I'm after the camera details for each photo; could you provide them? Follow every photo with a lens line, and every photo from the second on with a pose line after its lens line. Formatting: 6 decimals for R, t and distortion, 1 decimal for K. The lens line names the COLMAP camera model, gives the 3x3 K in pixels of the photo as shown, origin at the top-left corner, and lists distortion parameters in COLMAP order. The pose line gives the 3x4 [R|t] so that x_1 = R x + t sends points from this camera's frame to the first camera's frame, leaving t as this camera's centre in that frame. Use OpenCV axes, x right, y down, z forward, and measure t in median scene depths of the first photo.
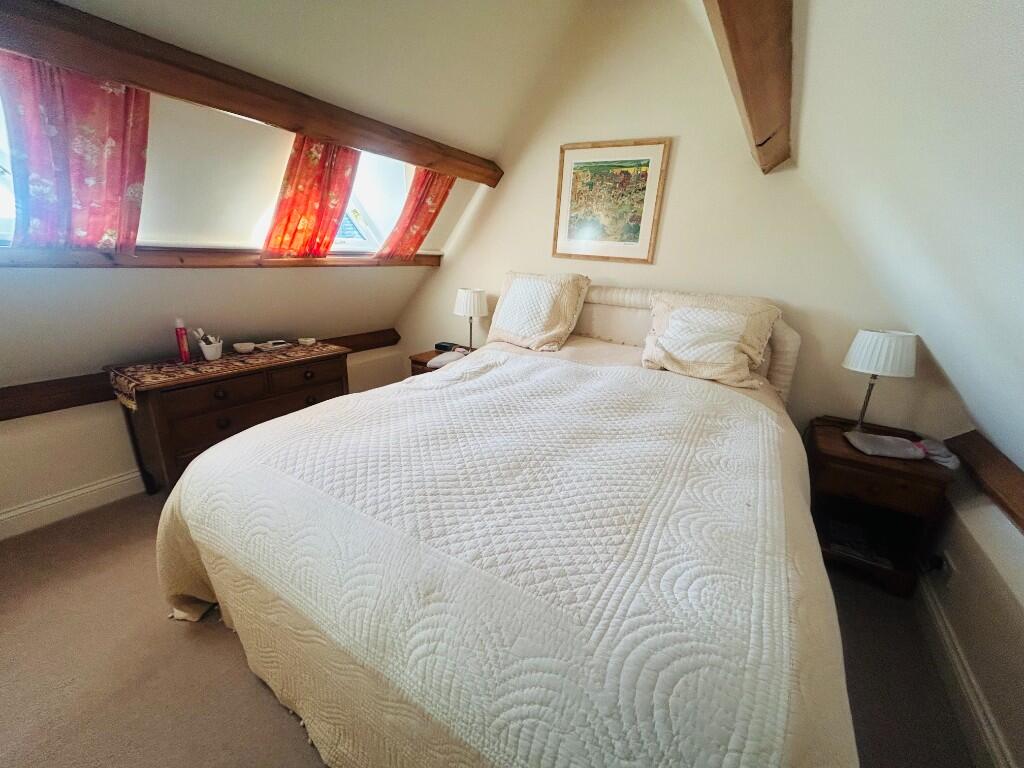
lens RADIAL K [[416.4, 0, 511.9], [0, 416.4, 382.2], [0, 0, 1]] dist [0.003934, 0.001453]
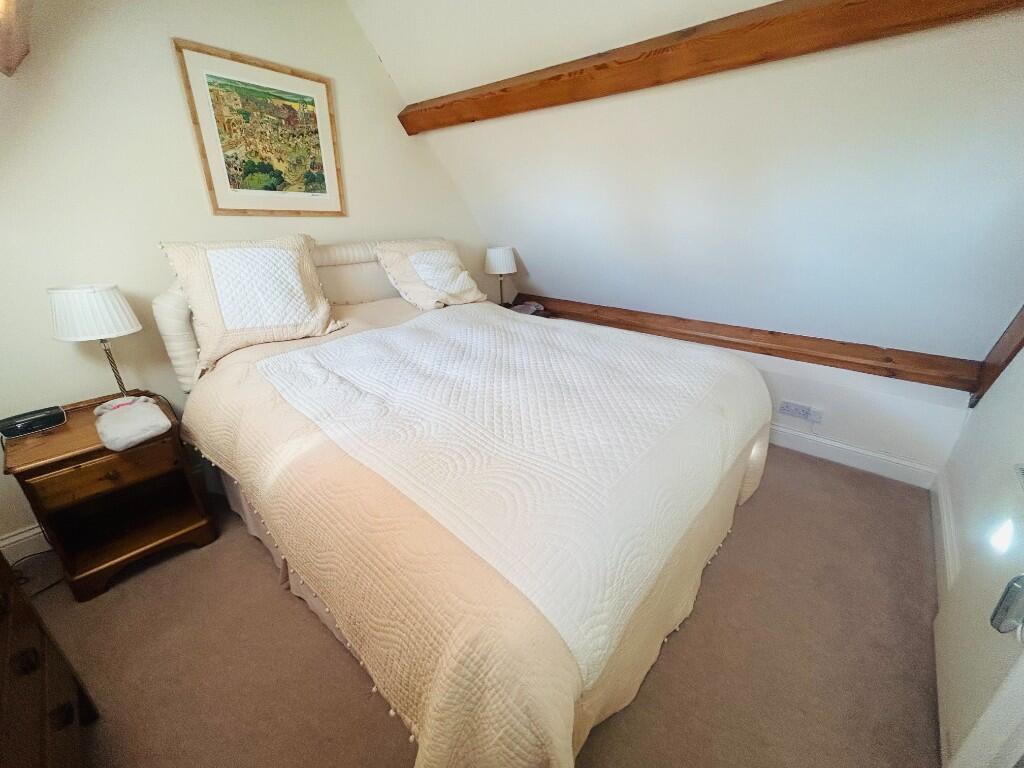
lens RADIAL K [[416.4, 0, 509.2], [0, 416.4, 384.3], [0, 0, 1]] dist [0.003934, 0.001453]
pose [[0.161928, -0.422485, 0.891788, -0.644713], [0.300094, 0.881996, 0.363356, -0.176425], [-0.940065, 0.208782, 0.269605, 0.458683]]
